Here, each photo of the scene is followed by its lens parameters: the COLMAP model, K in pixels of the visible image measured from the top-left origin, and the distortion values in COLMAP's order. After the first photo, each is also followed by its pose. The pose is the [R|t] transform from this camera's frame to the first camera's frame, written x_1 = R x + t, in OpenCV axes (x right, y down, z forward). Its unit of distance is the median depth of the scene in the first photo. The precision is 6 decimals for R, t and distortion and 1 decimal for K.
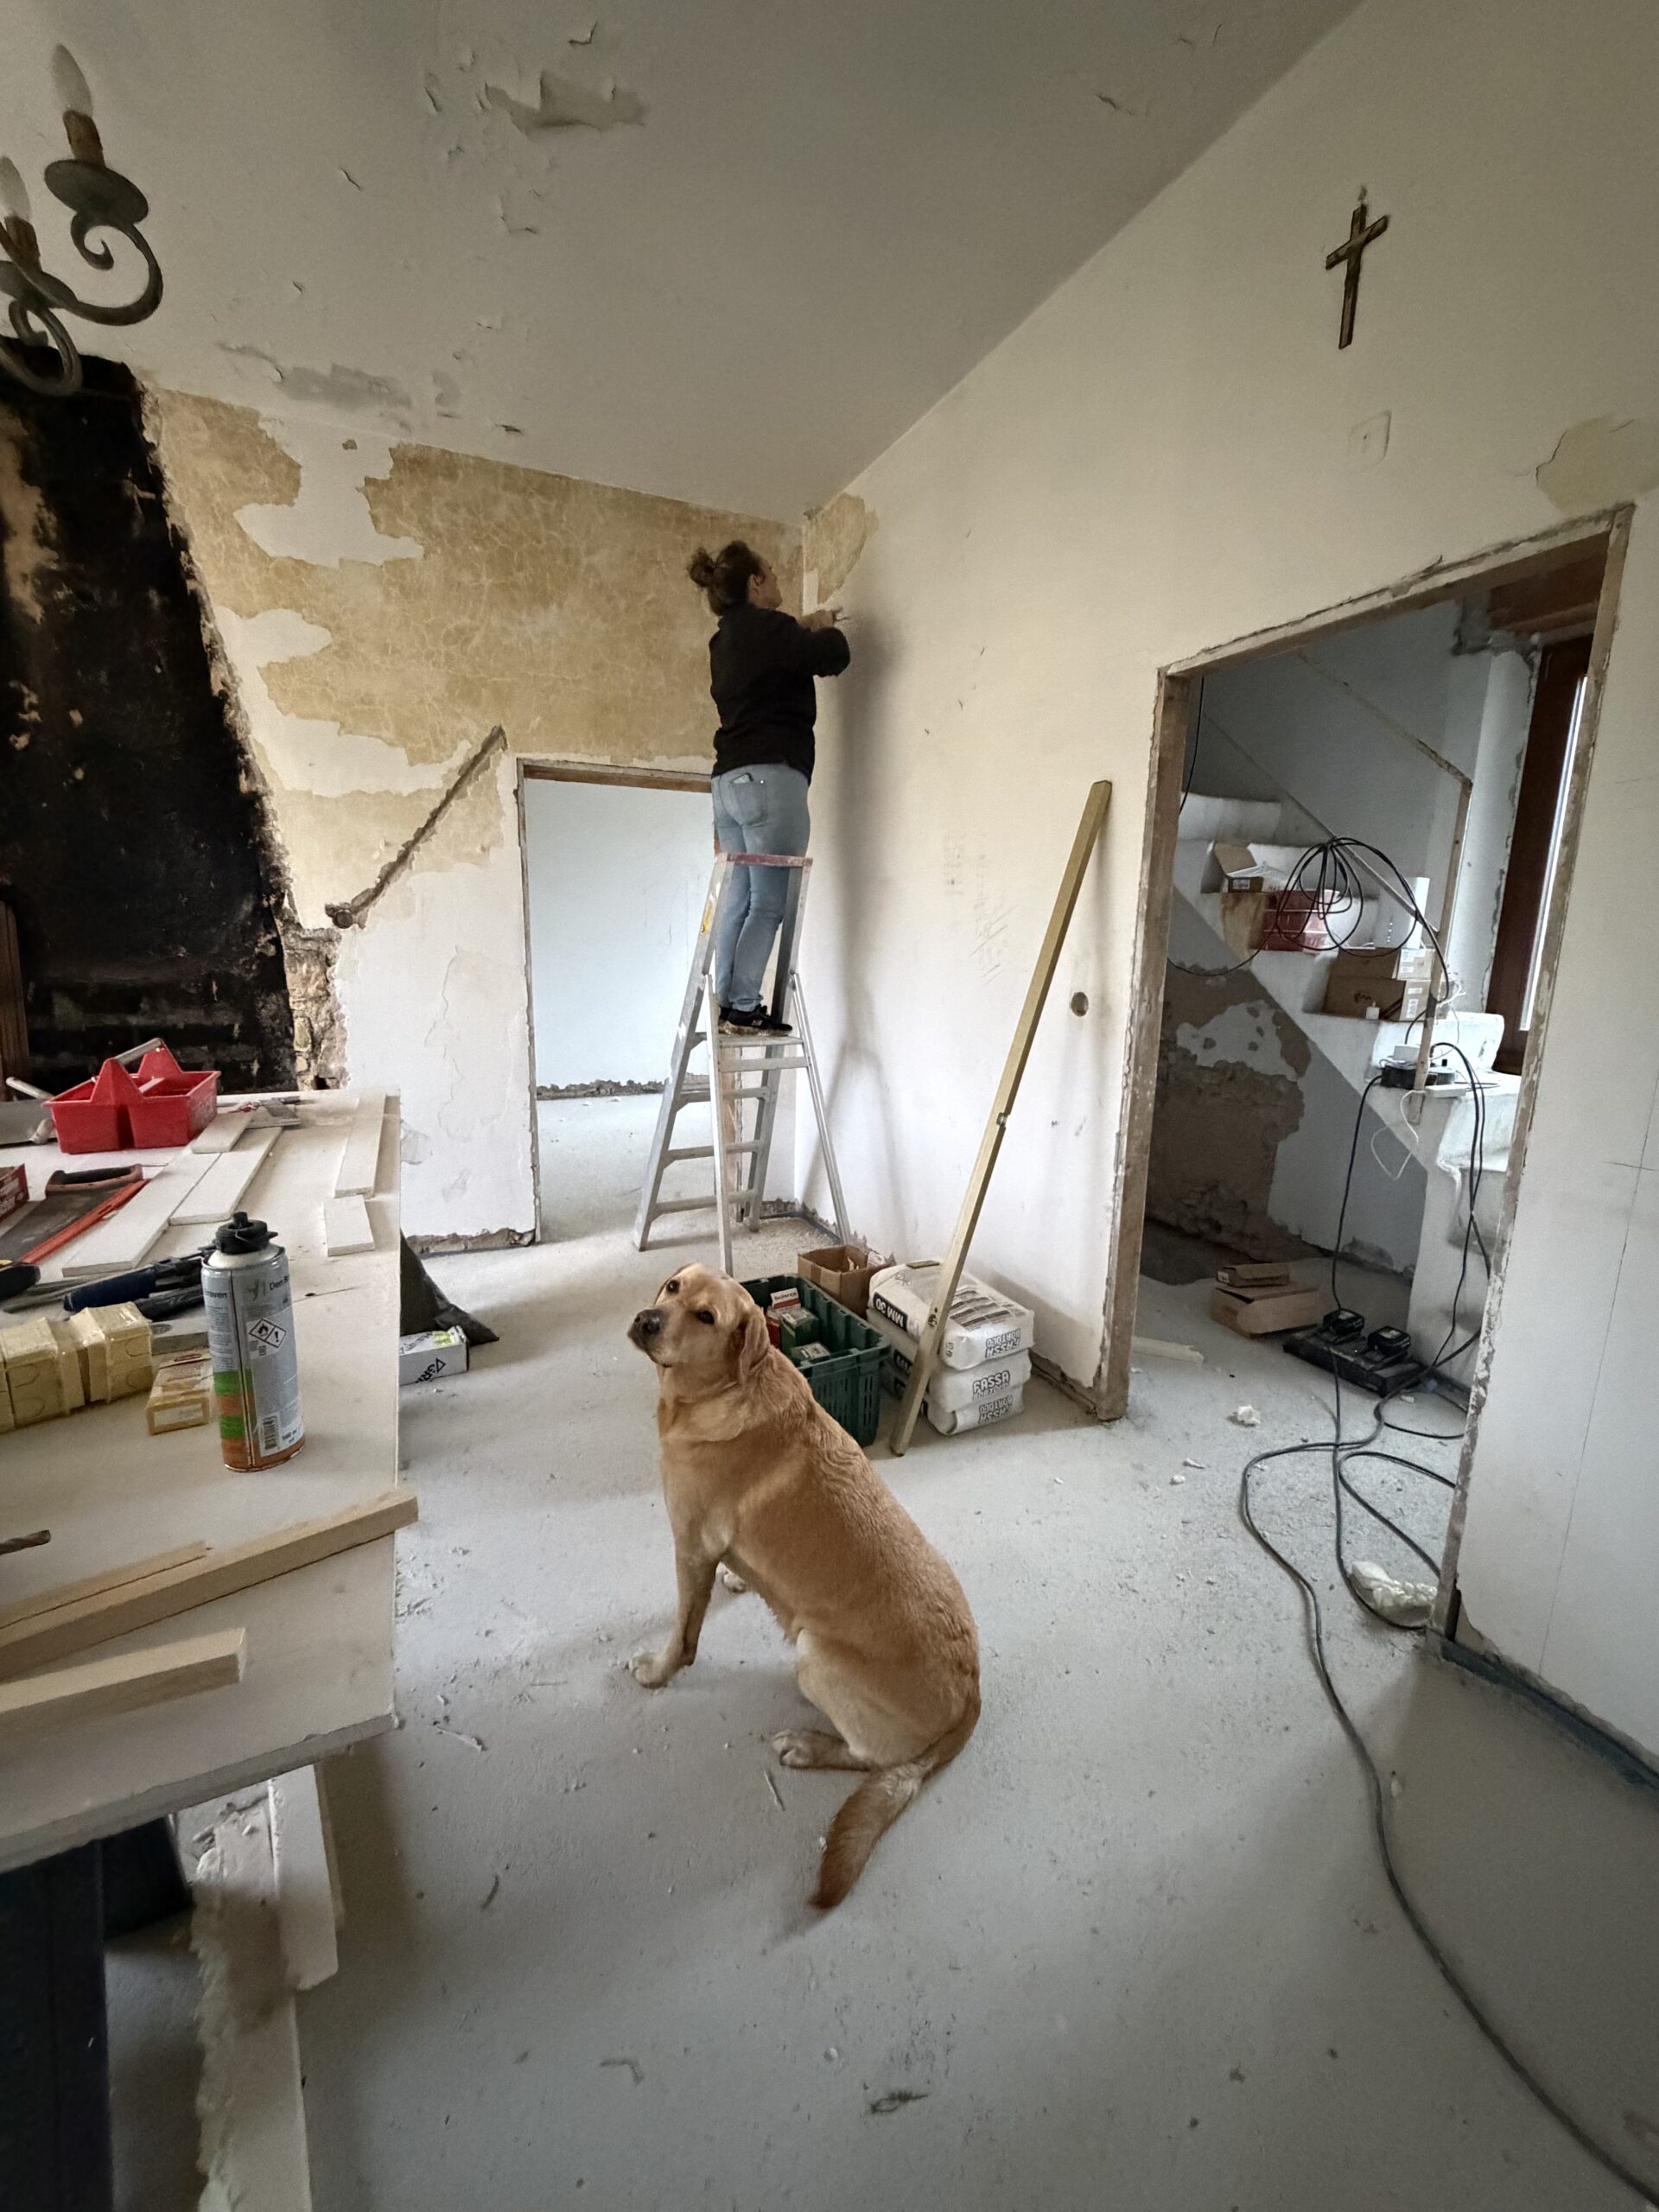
lens RADIAL K [[888.8, 0, 831.9], [0, 888.8, 1109.7], [0, 0, 1]] dist [0.000974, 0.000042]
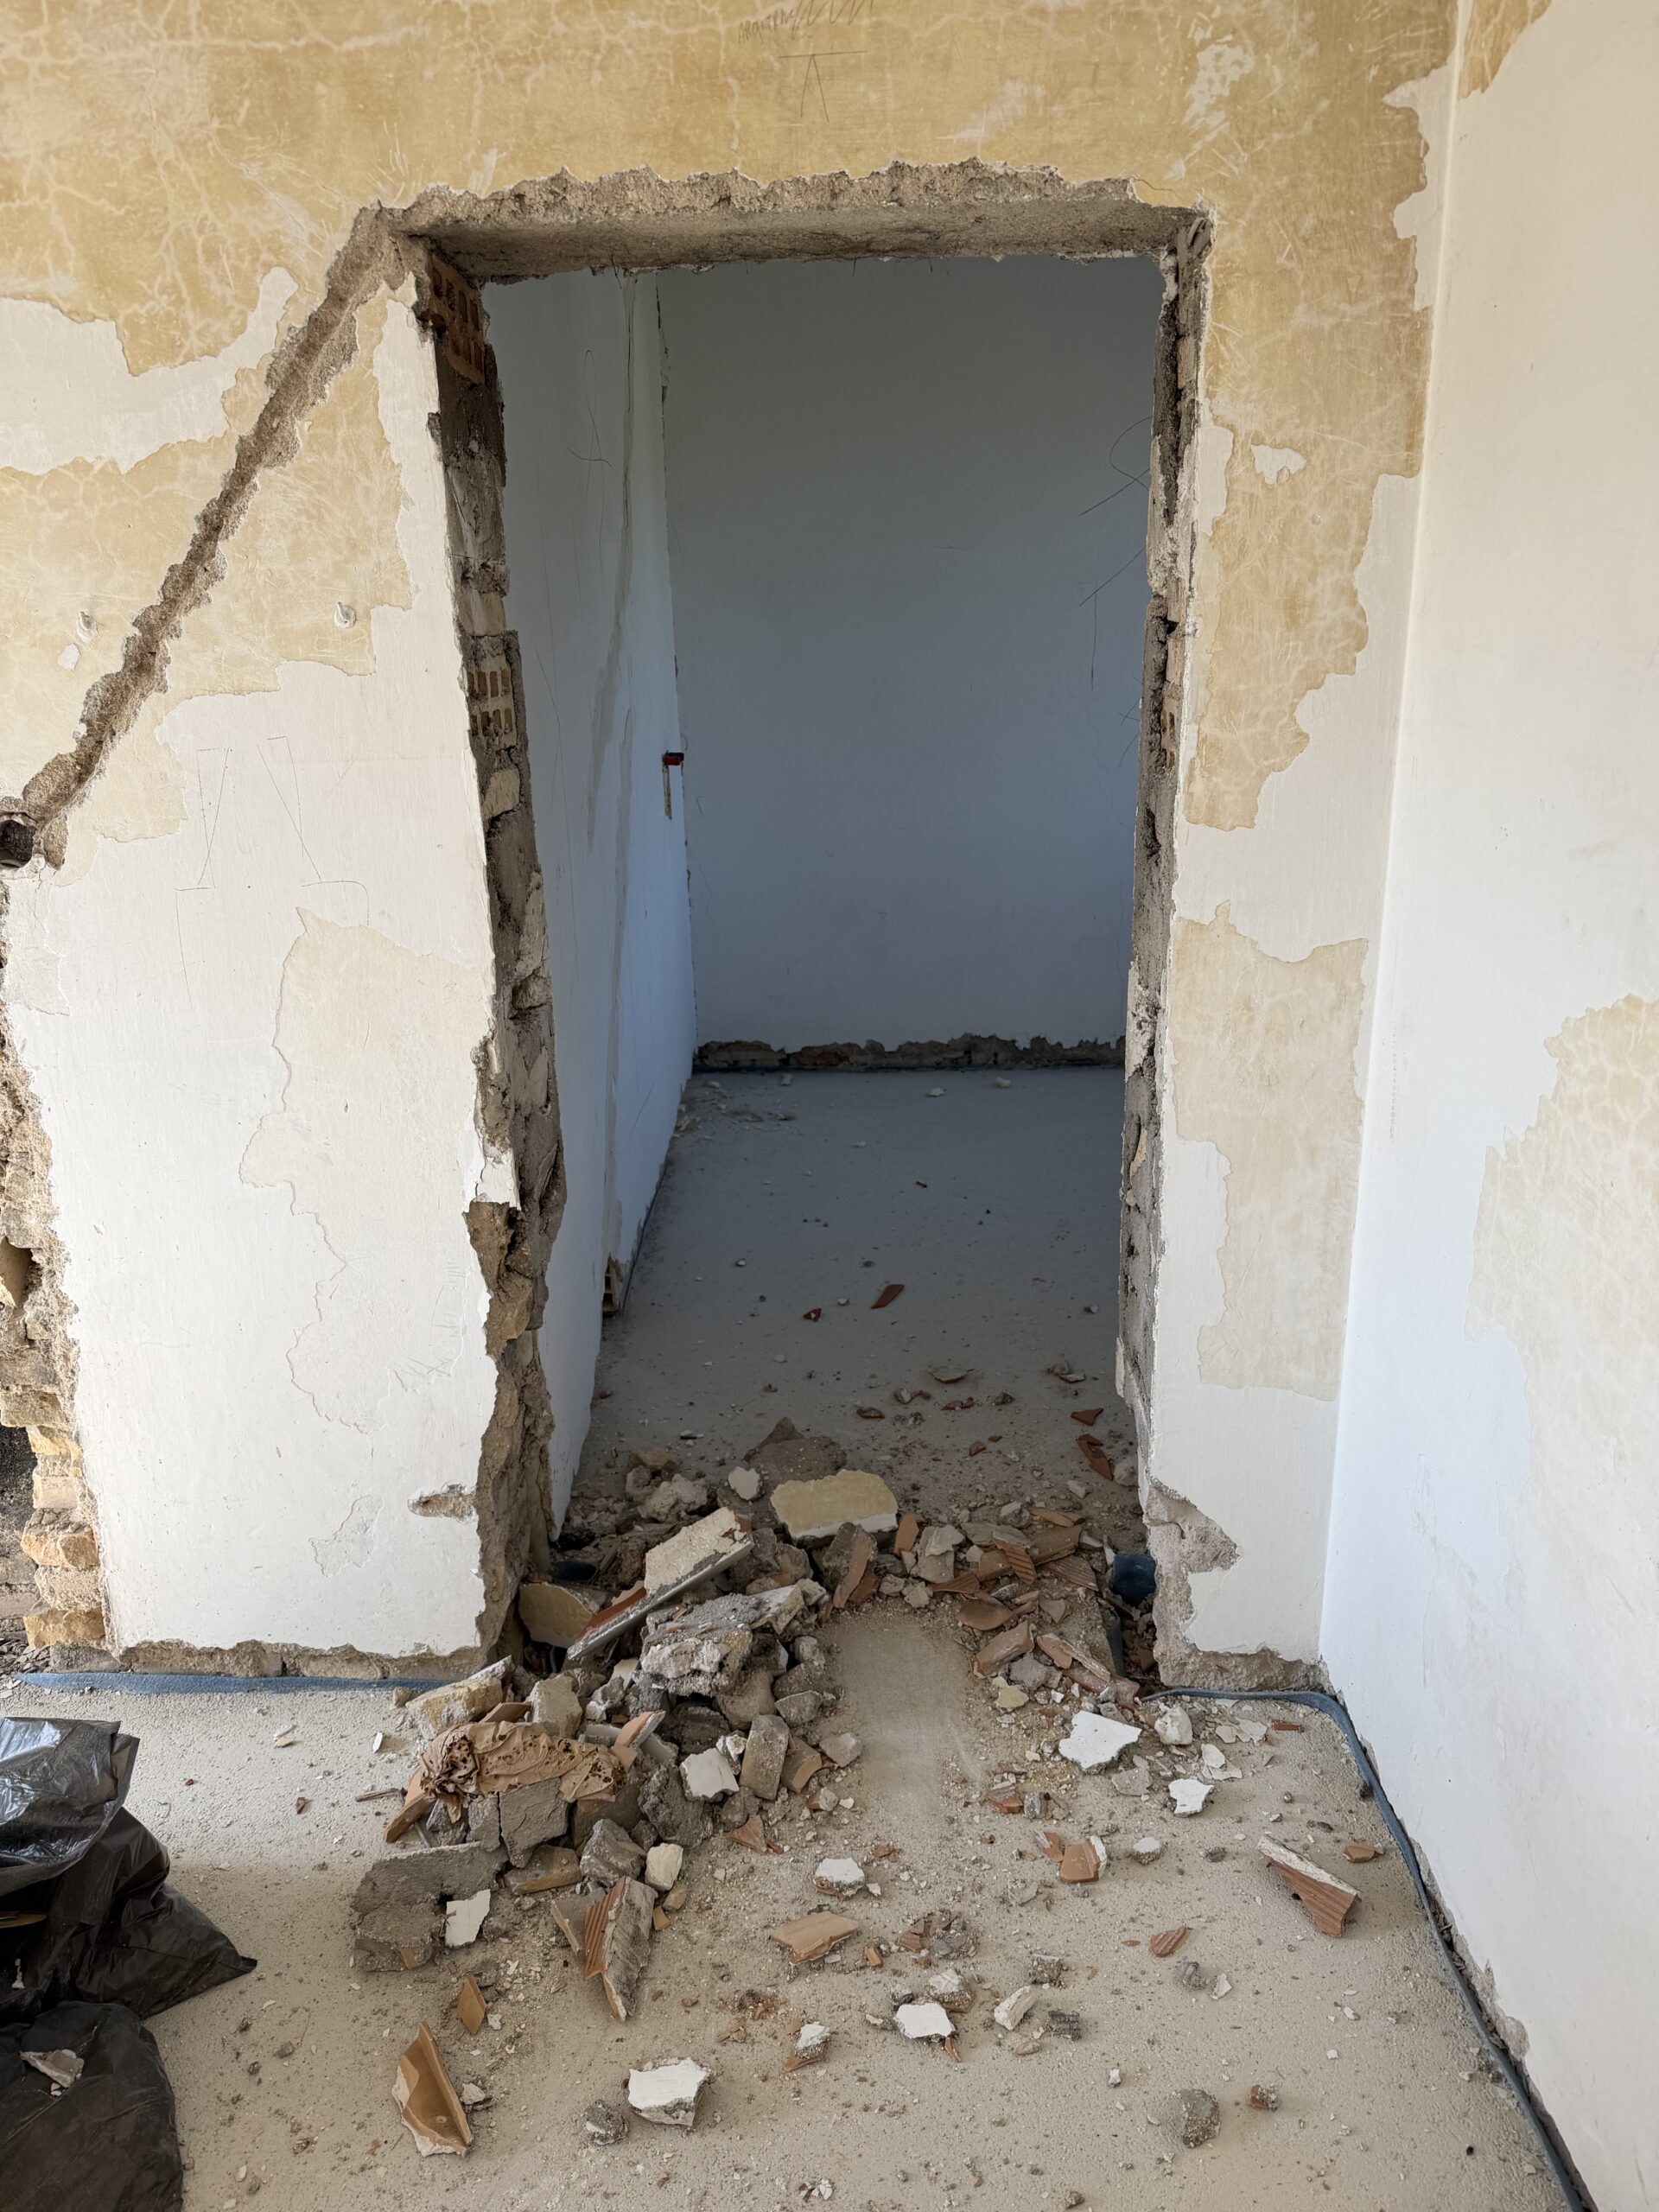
lens RADIAL K [[1529.3, 0, 821.7], [0, 1529.3, 1101.3], [0, 0, 1]] dist [0.004052, -0.007960]
pose [[0.899431, 0.087946, -0.428123, 0.018947], [-0.040761, 0.992156, 0.118176, -0.195415], [0.435158, -0.088841, 0.895960, 0.573008]]
